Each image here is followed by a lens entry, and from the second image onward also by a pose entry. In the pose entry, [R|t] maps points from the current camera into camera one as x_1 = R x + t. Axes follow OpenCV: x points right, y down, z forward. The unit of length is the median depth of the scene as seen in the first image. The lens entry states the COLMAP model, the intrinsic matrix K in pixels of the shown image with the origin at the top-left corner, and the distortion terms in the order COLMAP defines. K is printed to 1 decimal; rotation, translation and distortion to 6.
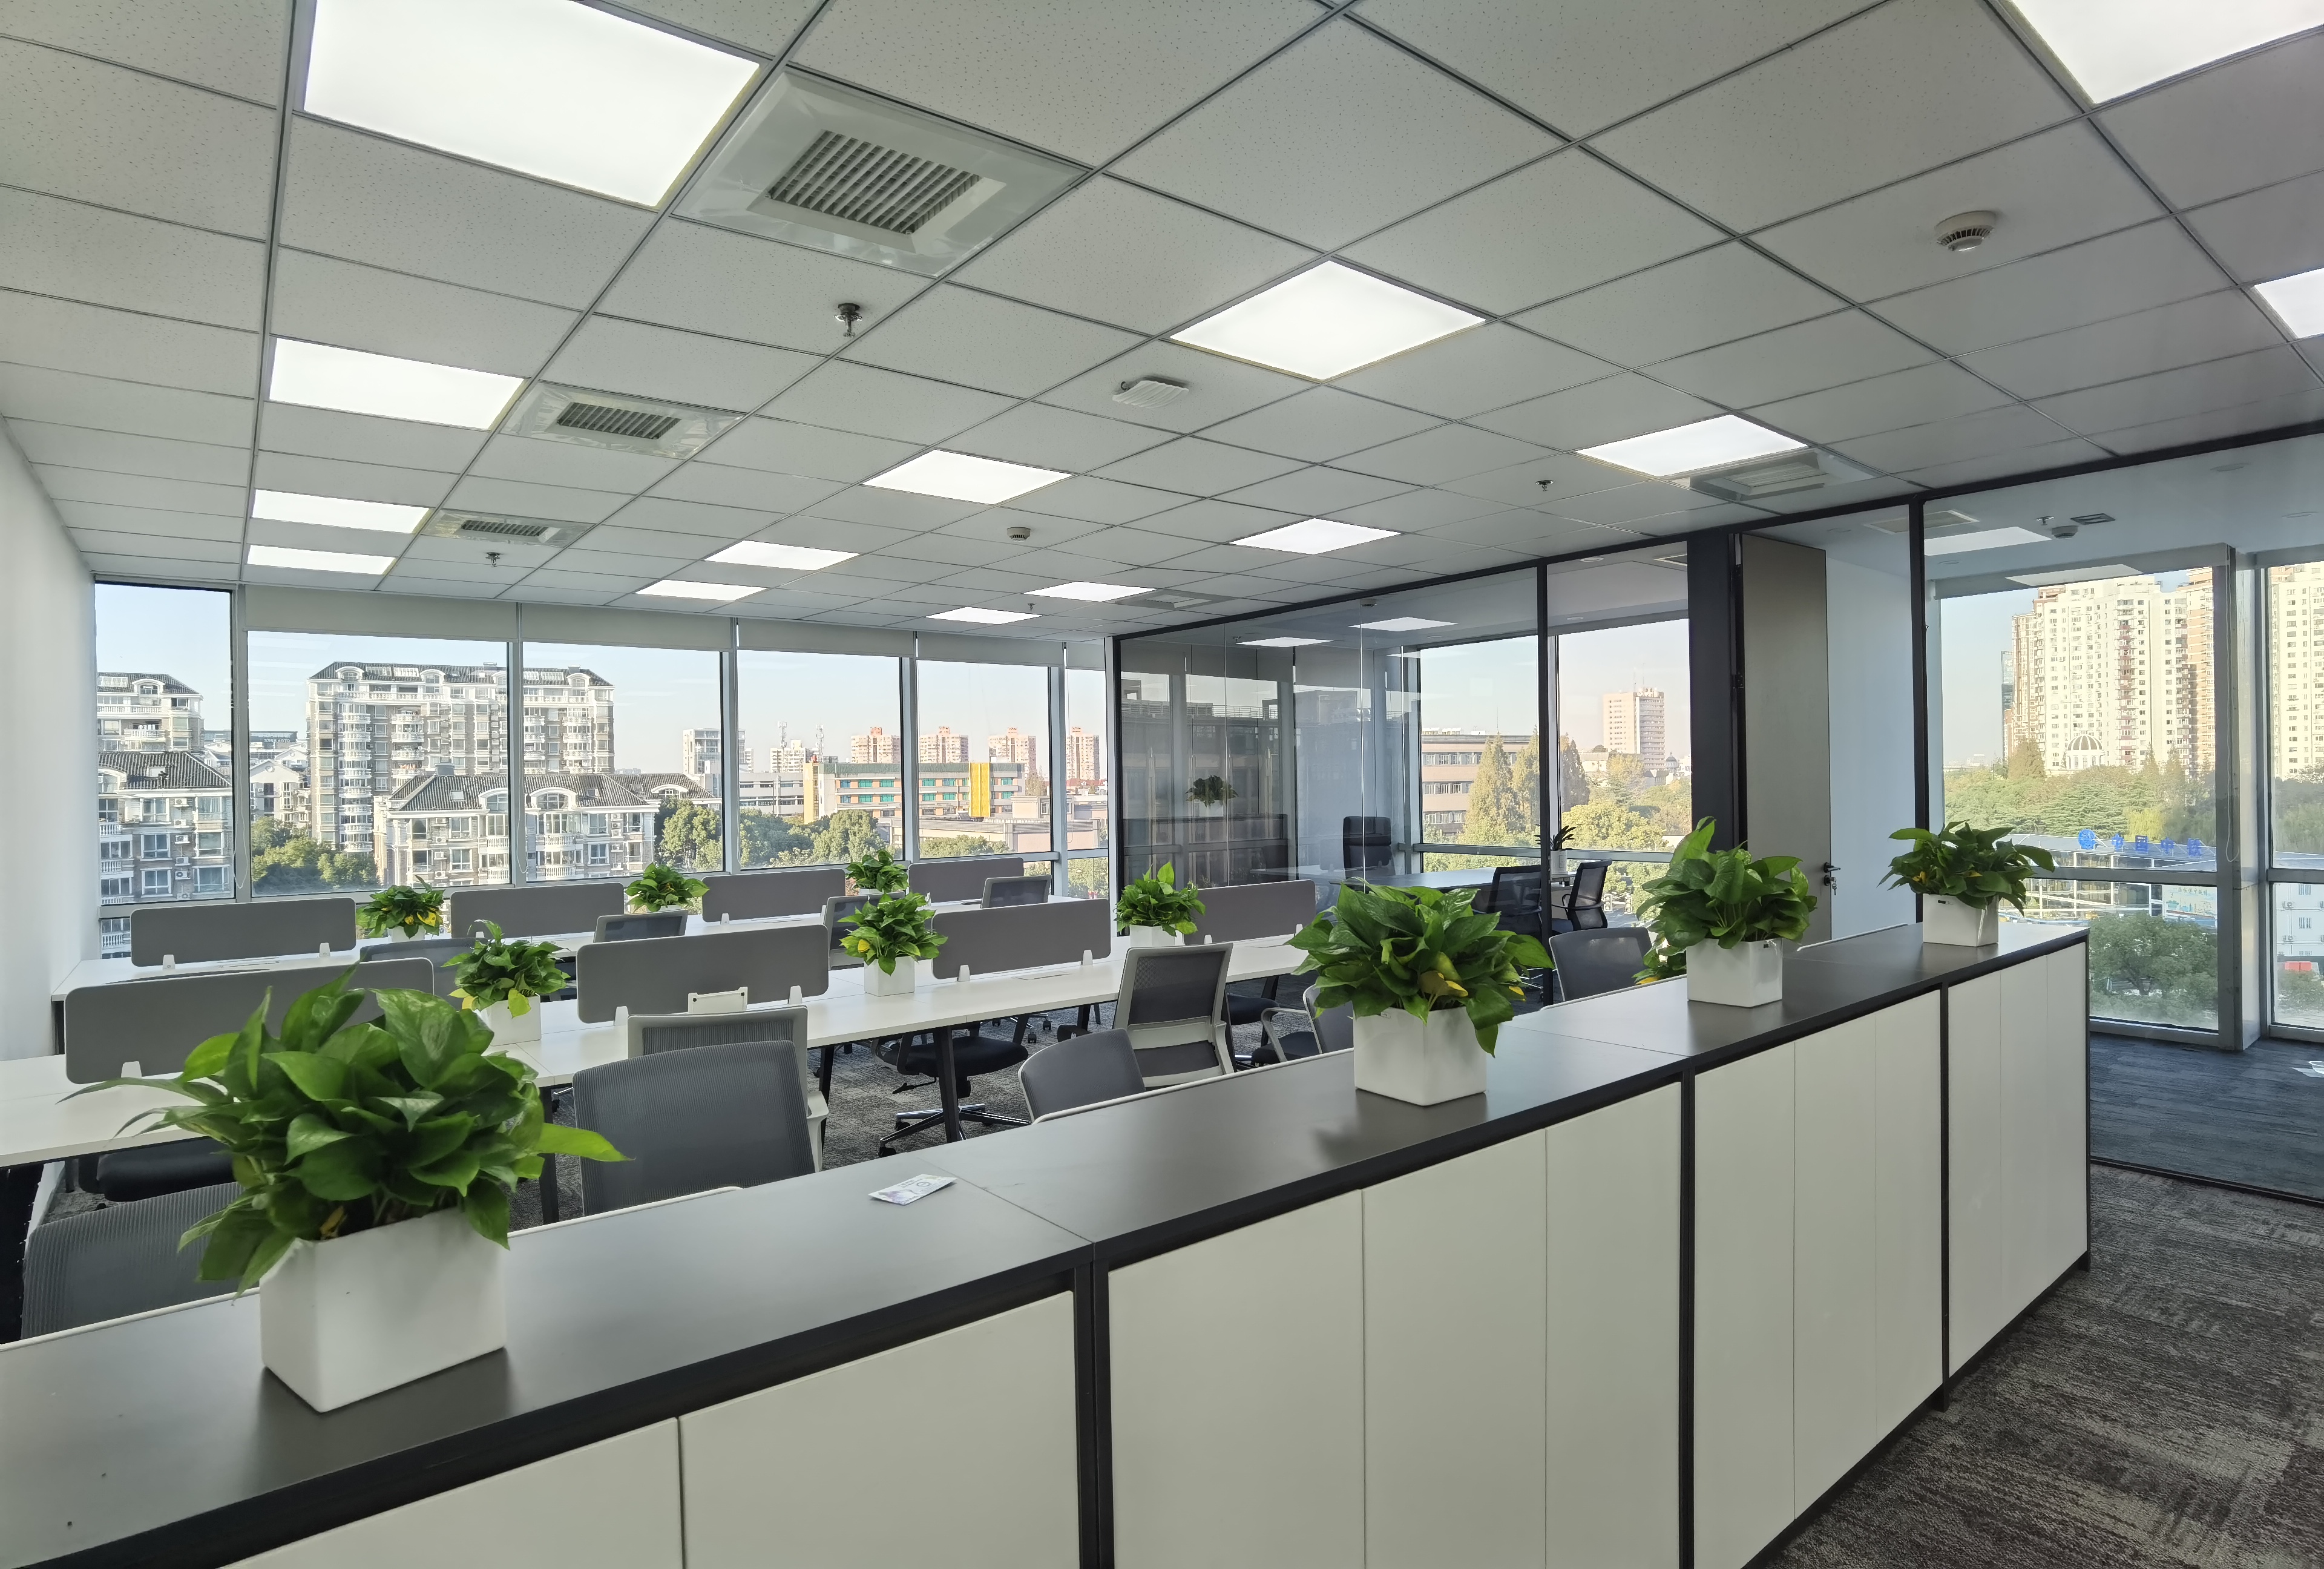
lens RADIAL K [[1212.3, 0, 1157.4], [0, 1212.3, 770.8], [0, 0, 1]] dist [-0.053127, 0.011707]
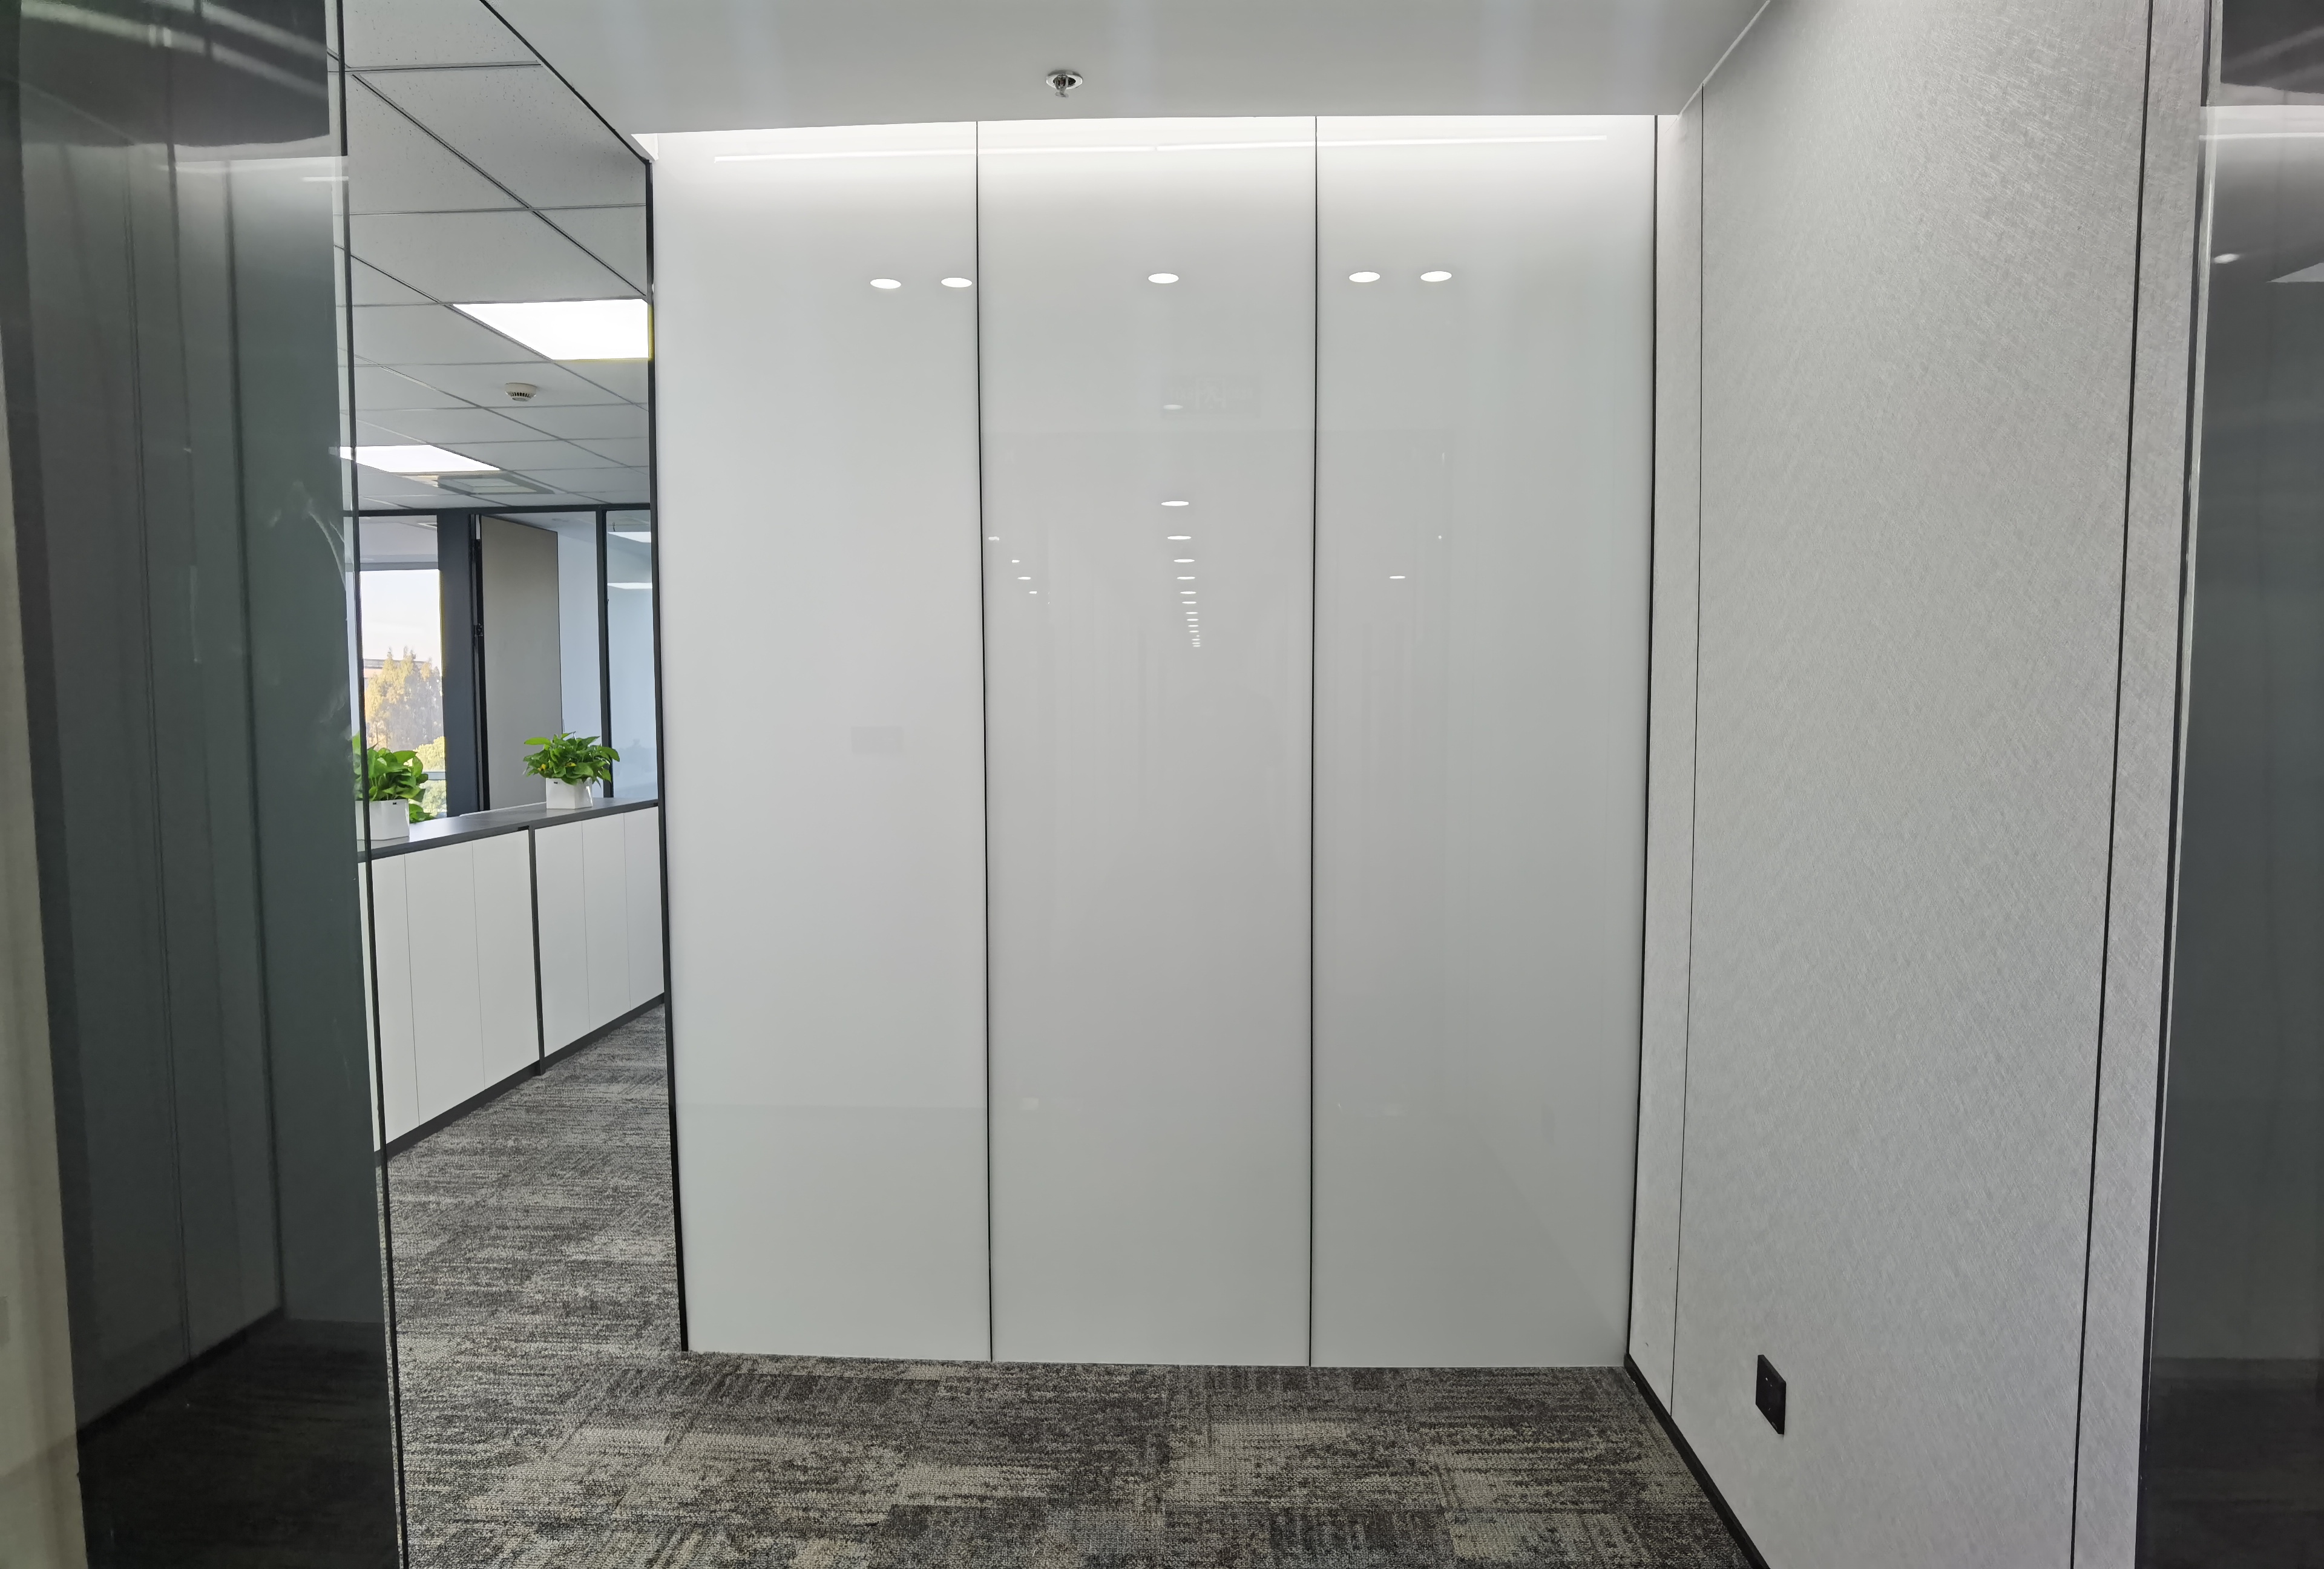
lens RADIAL K [[1212.3, 0, 1146.1], [0, 1212.3, 790.4], [0, 0, 1]] dist [-0.053127, 0.011707]
pose [[0.631172, -0.040406, 0.774590, -0.094218], [-0.021665, 0.997334, 0.069679, -0.009506], [-0.775340, -0.060761, 0.628614, -0.682640]]
